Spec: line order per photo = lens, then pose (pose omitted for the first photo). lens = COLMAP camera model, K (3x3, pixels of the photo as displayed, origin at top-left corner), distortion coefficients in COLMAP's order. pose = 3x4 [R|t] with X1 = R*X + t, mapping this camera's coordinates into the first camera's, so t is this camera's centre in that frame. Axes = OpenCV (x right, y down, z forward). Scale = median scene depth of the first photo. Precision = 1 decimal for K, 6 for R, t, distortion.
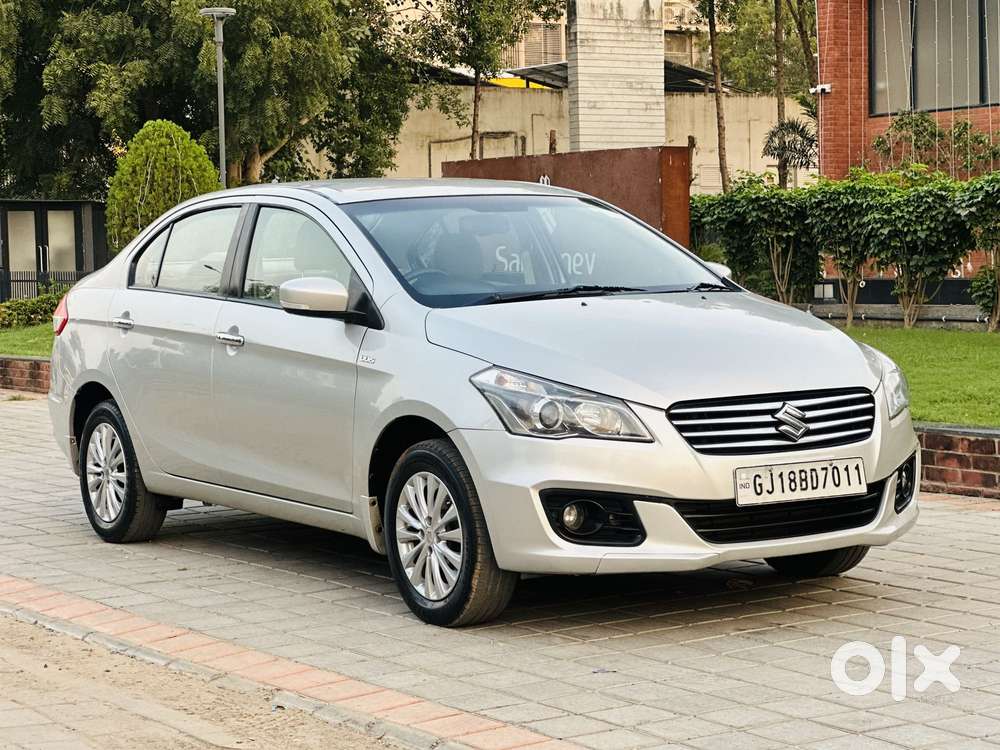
lens RADIAL K [[2384.9, 0, 477.0], [0, 2384.9, 401.4], [0, 0, 1]] dist [0.034788, 0.868819]
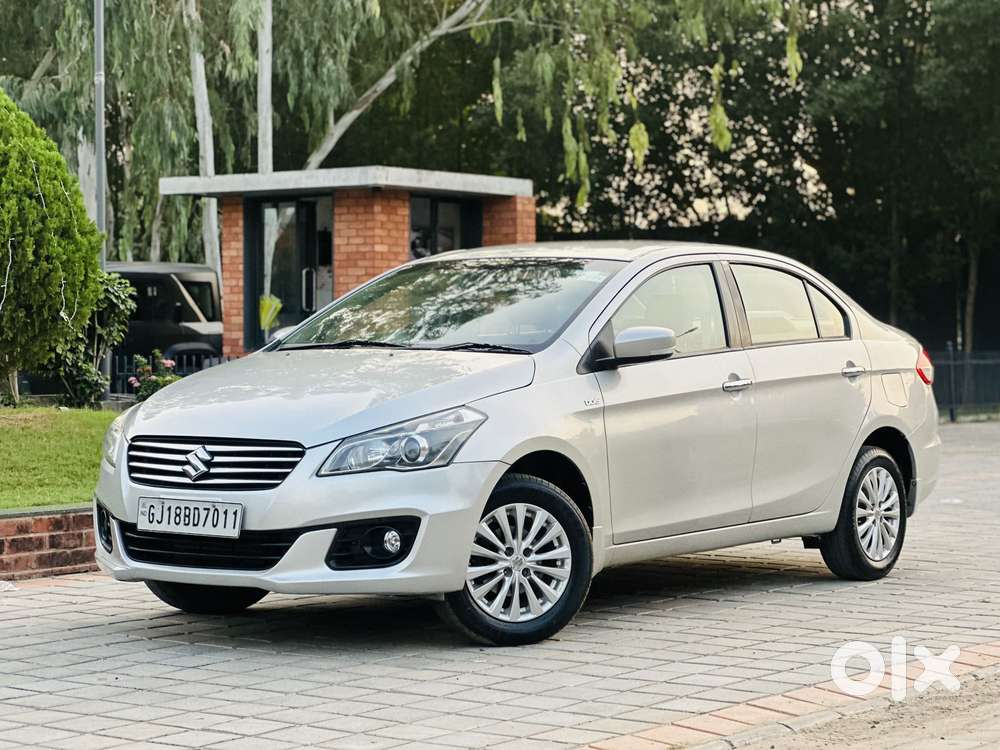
lens RADIAL K [[2286.2, 0, 500.0], [0, 2286.2, 375.0], [0, 0, 1]] dist [-0.075272, 2.290799]
pose [[0.362367, 0.046762, -0.930862, 0.471678], [-0.078641, 0.996713, 0.019457, -0.025820], [0.928712, 0.066154, 0.364853, 0.300620]]
